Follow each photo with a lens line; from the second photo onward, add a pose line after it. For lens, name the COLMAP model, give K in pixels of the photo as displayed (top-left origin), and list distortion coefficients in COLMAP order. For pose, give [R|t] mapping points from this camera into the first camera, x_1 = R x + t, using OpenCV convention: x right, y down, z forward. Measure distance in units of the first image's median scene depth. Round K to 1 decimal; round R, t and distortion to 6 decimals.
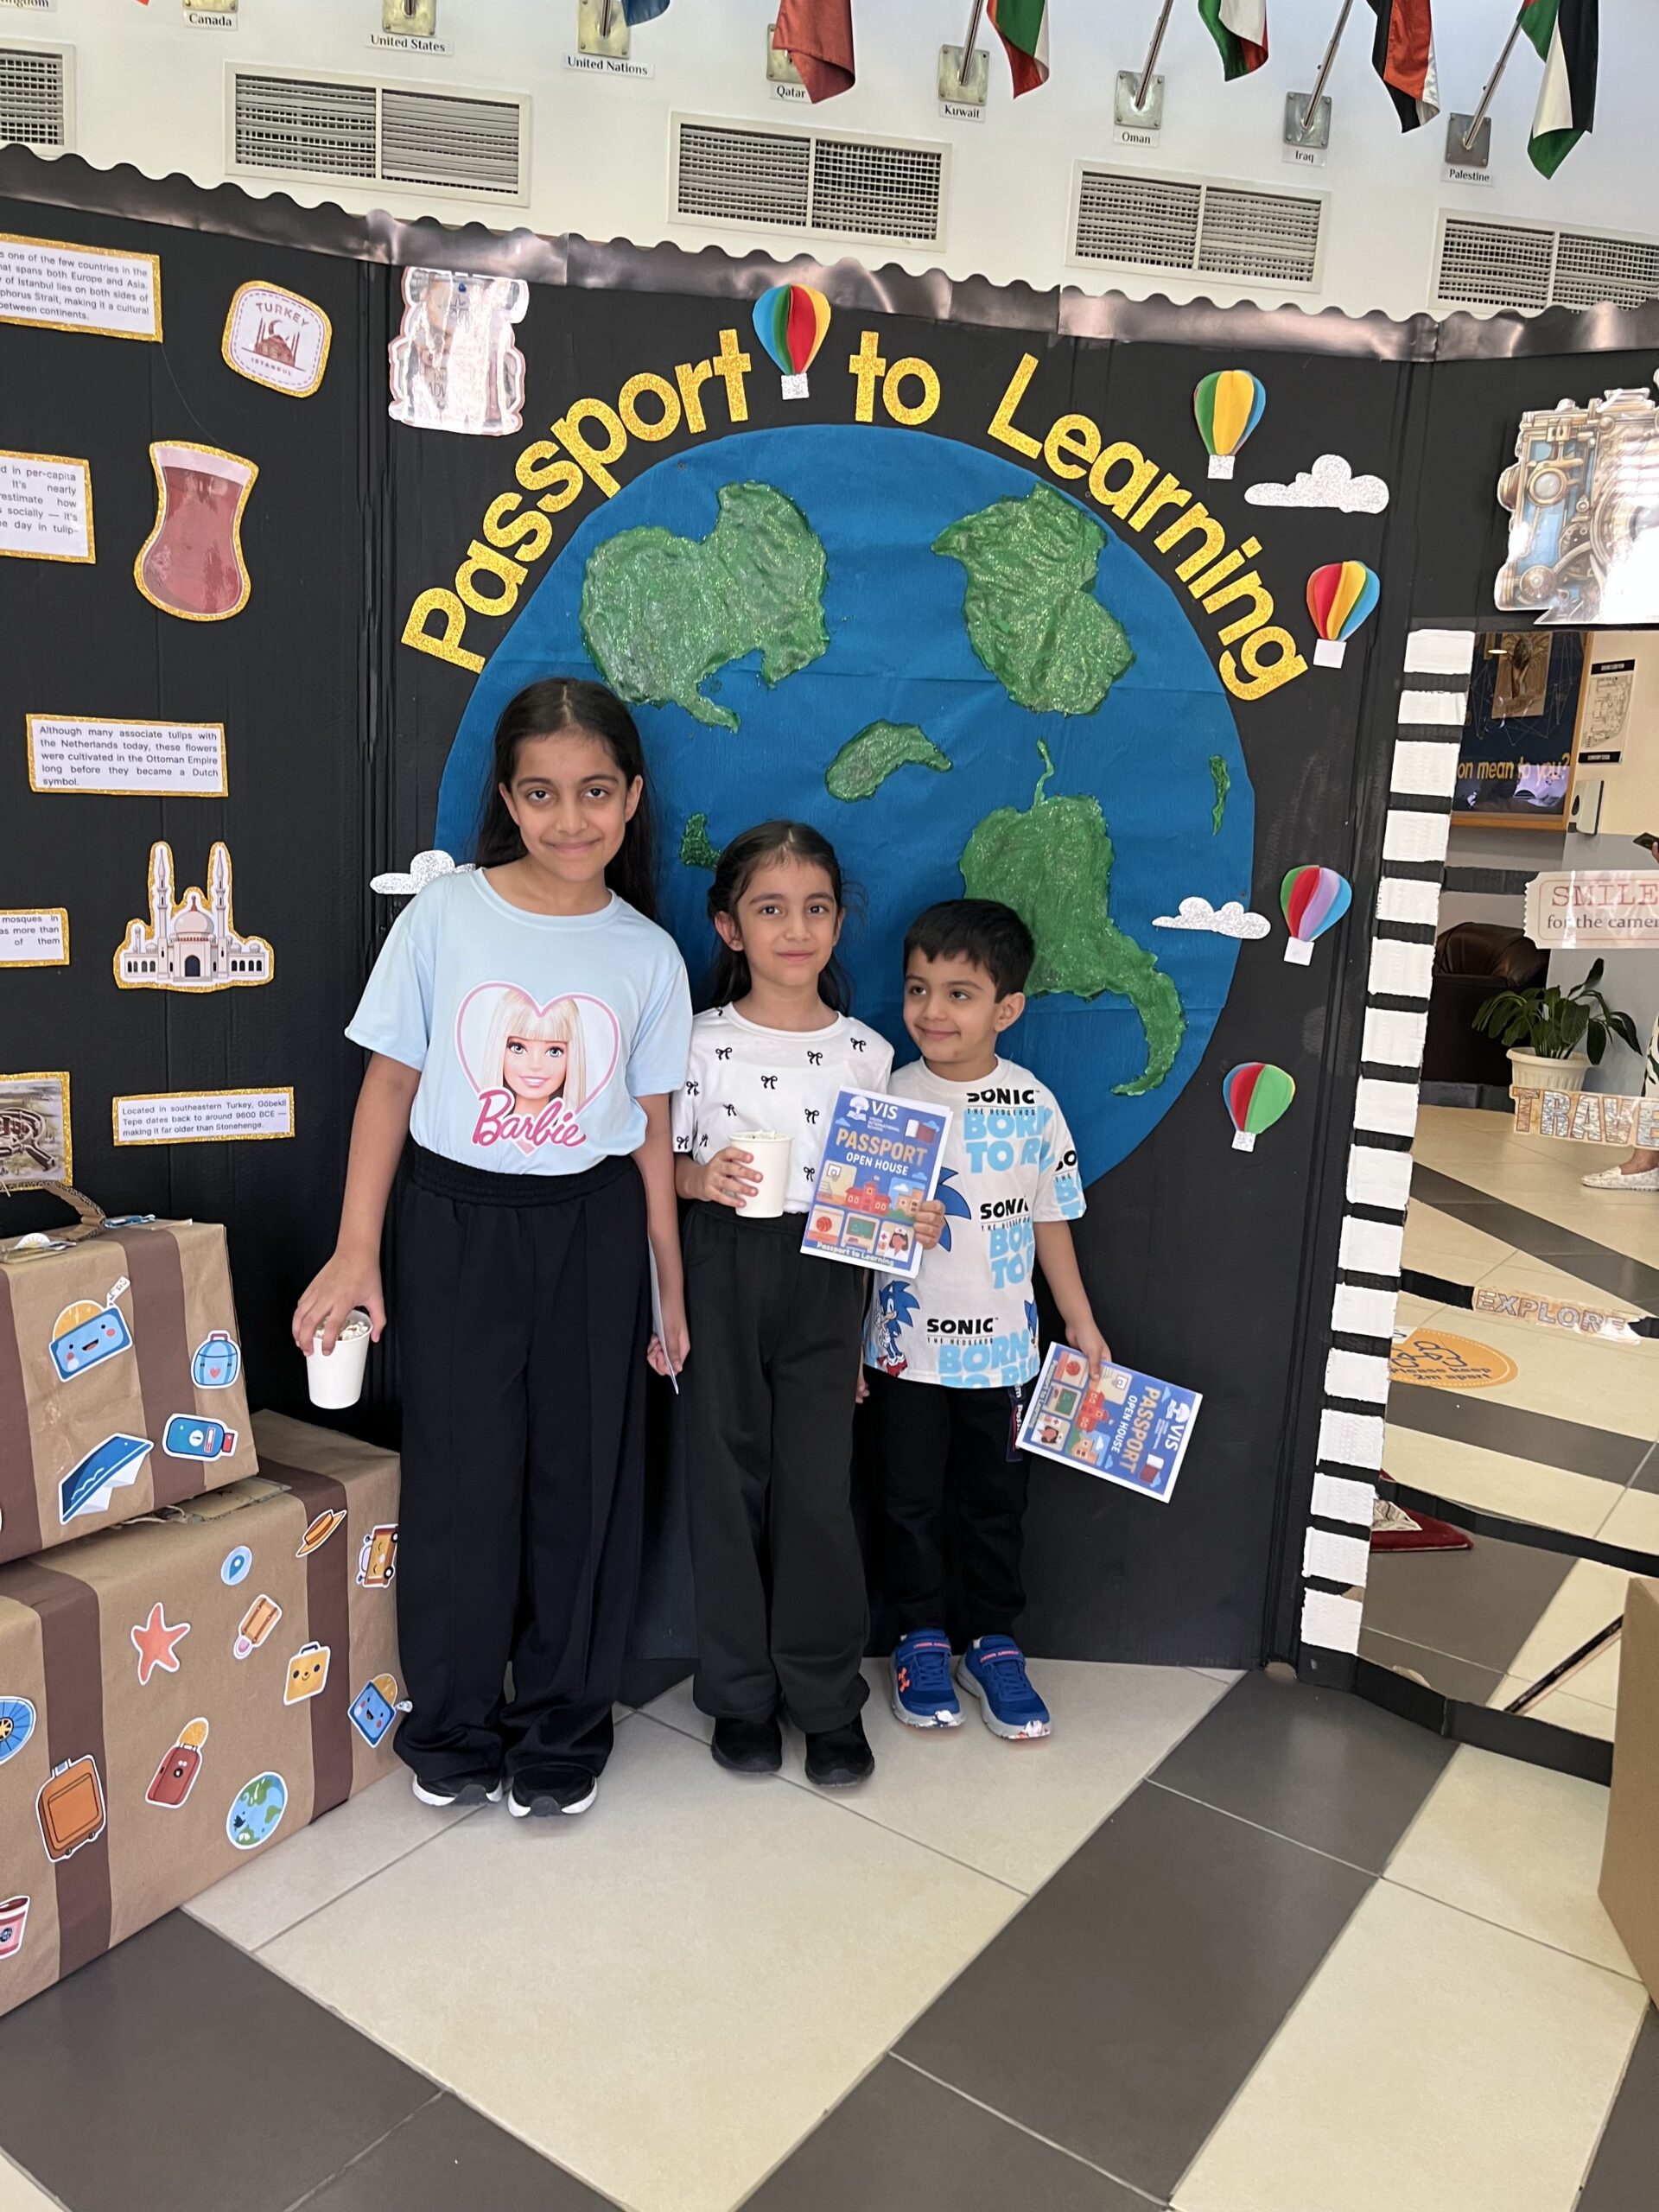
lens RADIAL K [[1625.3, 0, 848.8], [0, 1625.3, 1084.5], [0, 0, 1]] dist [0.001483, 0.000311]
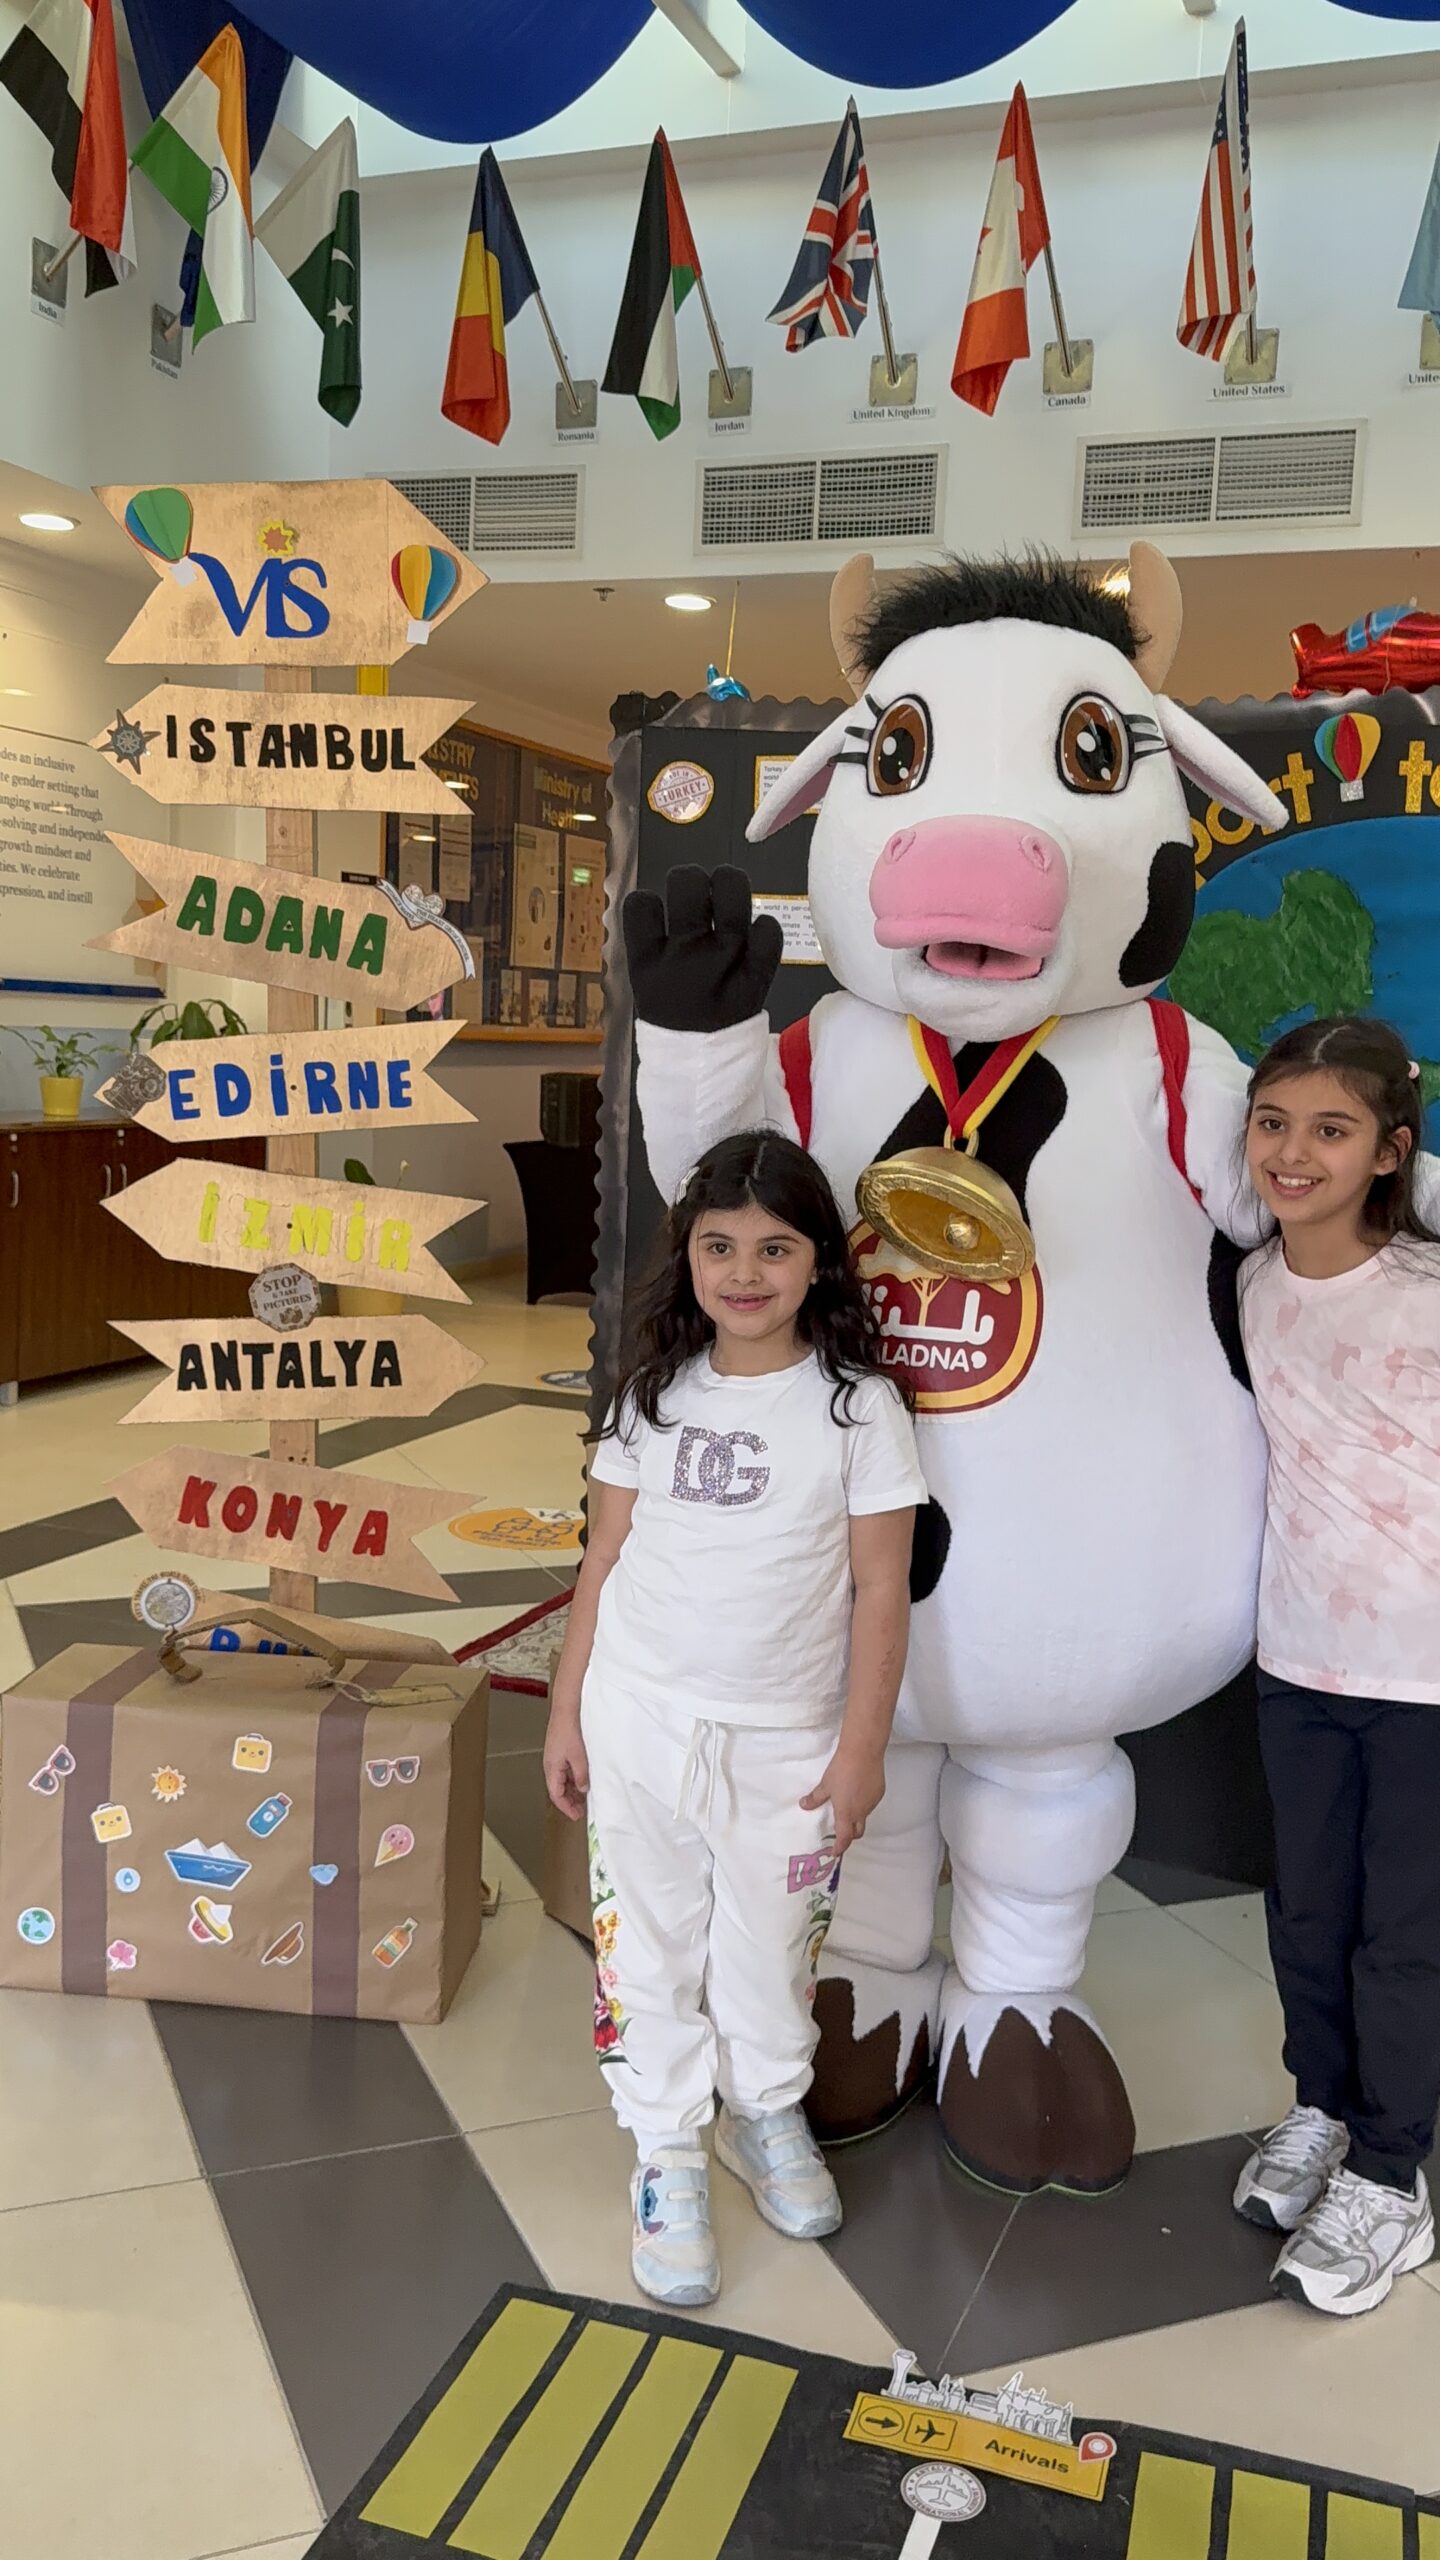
lens RADIAL K [[2041.8, 0, 683.6], [0, 2041.8, 1302.2], [0, 0, 1]] dist [0.039261, -0.102809]
pose [[0.831631, 0.054777, -0.552620, 0.407947], [-0.098486, 0.993897, -0.049692, 0.077273], [0.546526, 0.095751, 0.831950, -0.505718]]
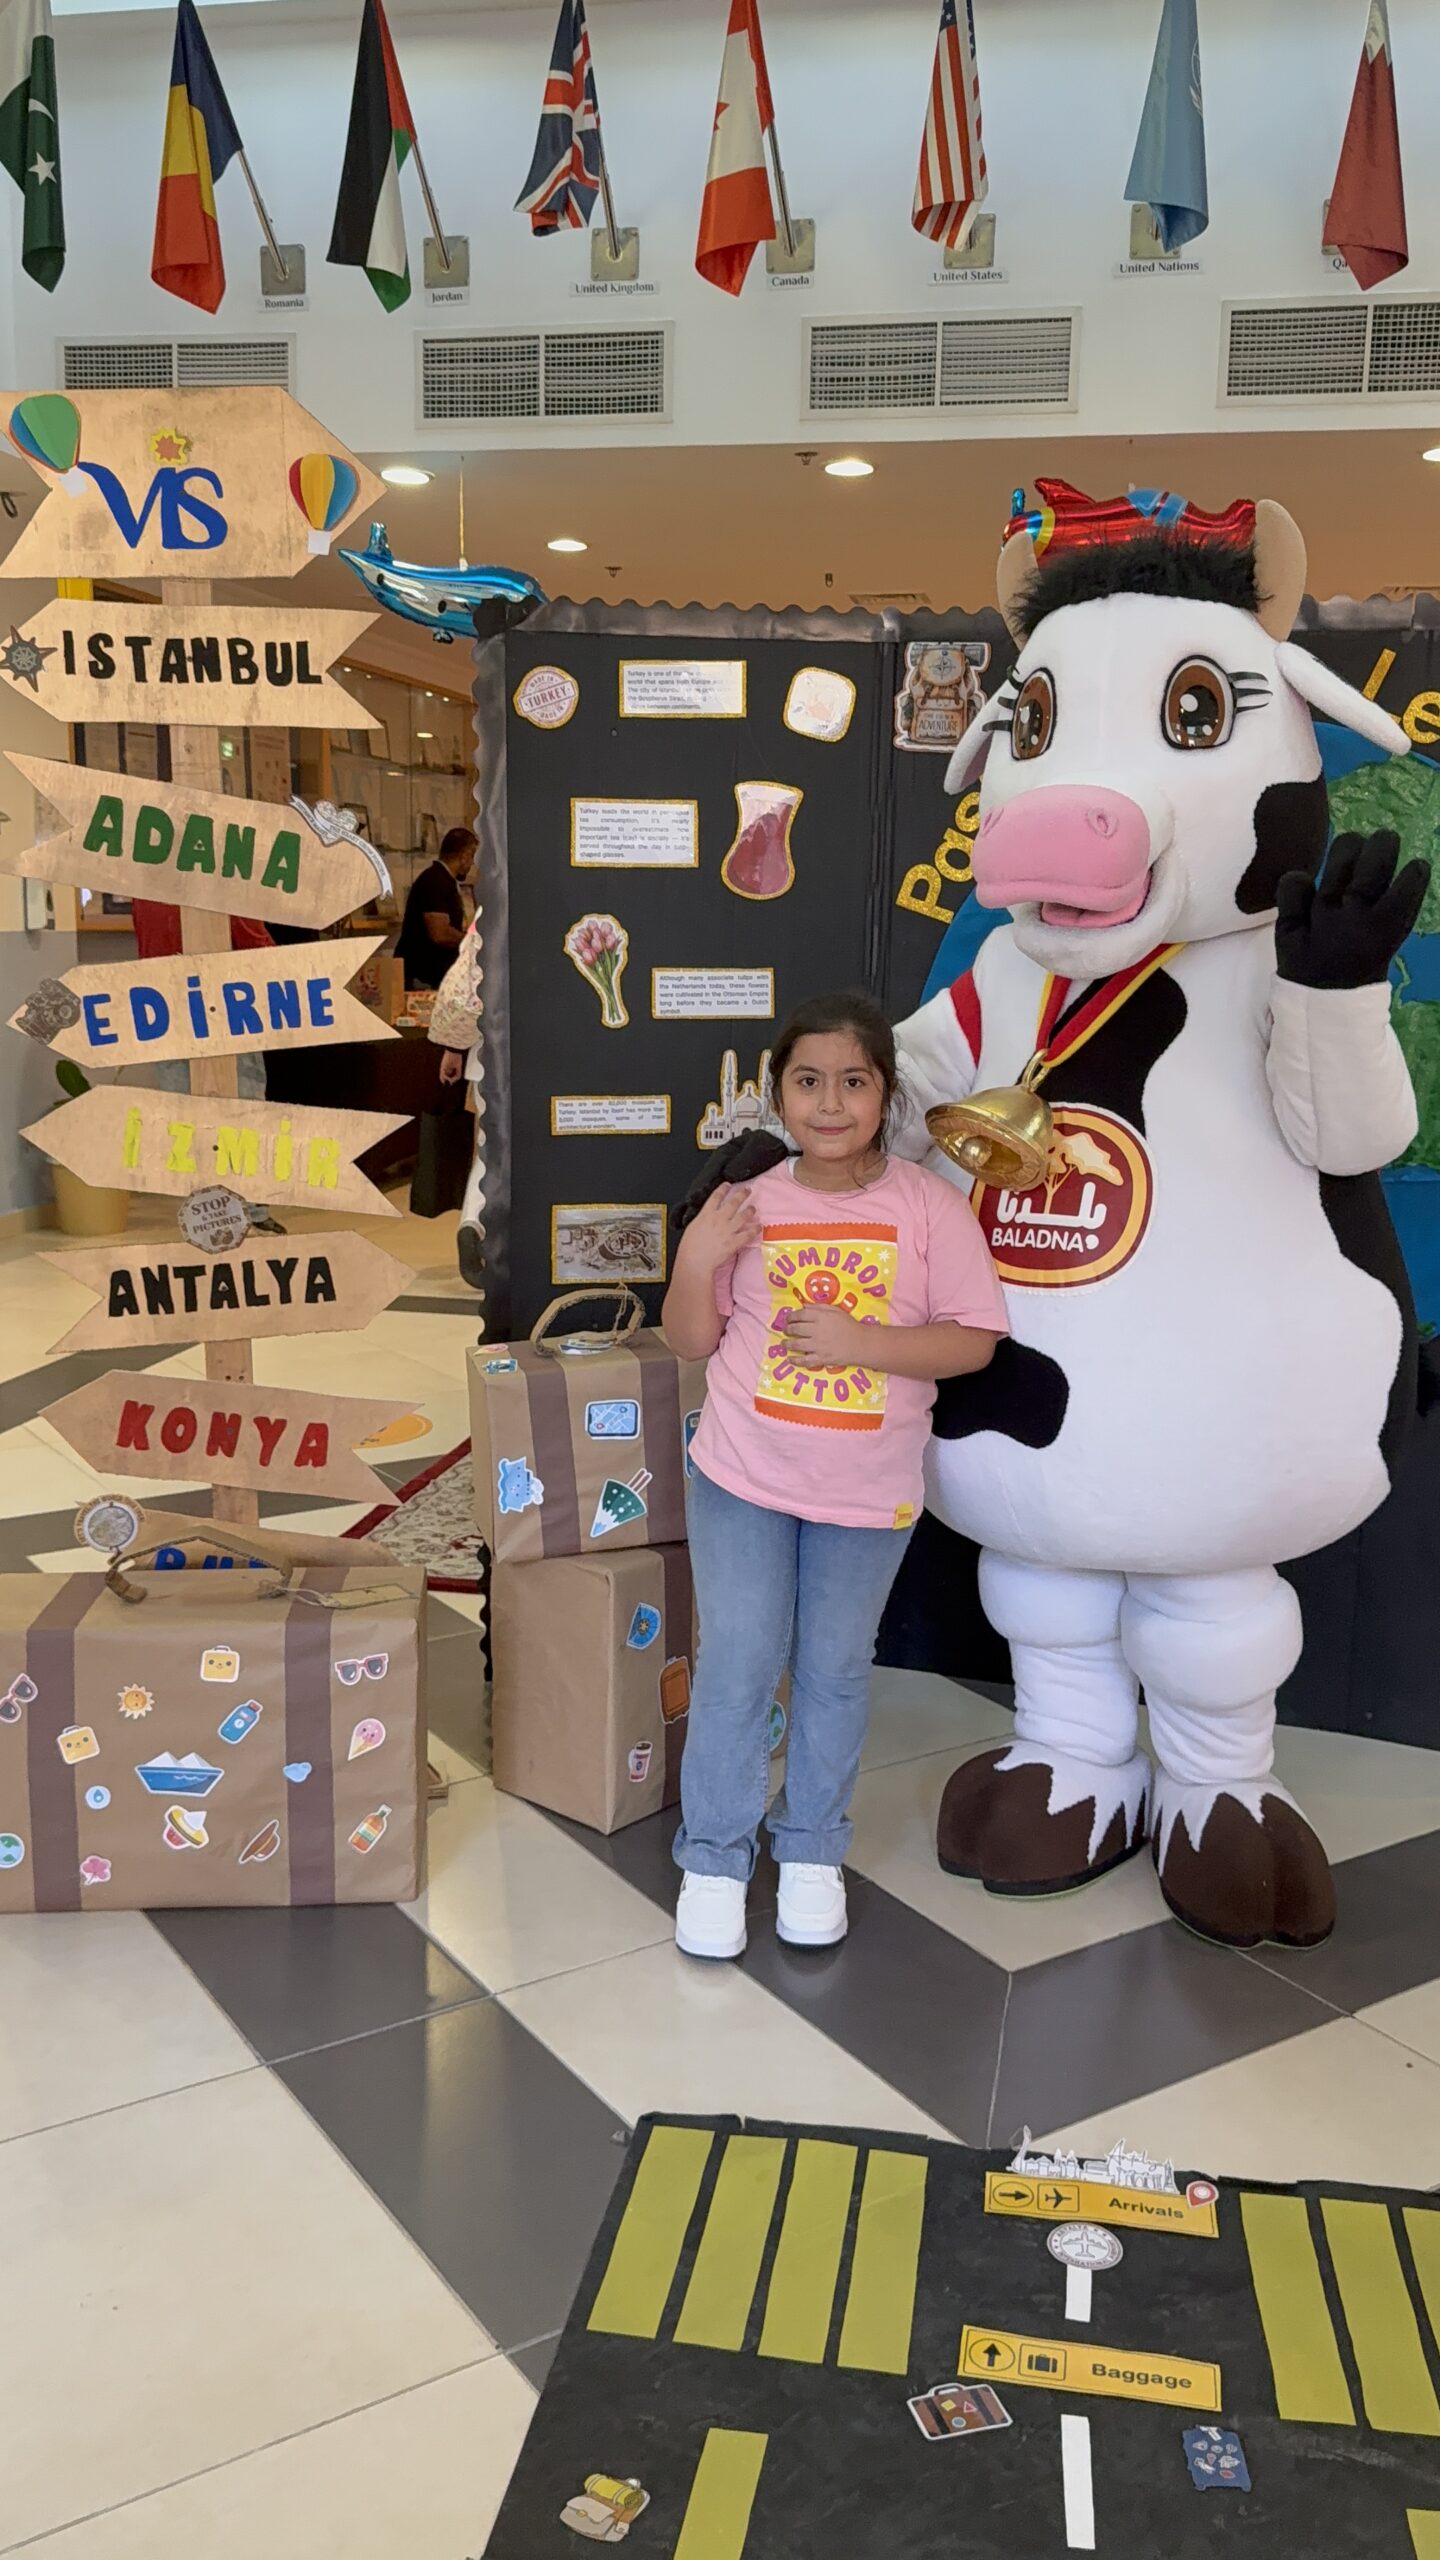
lens RADIAL K [[2041.8, 0, 675.3], [0, 2041.8, 1335.8], [0, 0, 1]] dist [0.039261, -0.102809]
pose [[0.915683, 0.043970, -0.399489, 0.261718], [-0.041393, 0.999029, 0.015082, 0.077491], [0.399764, 0.002726, 0.916614, -0.663074]]
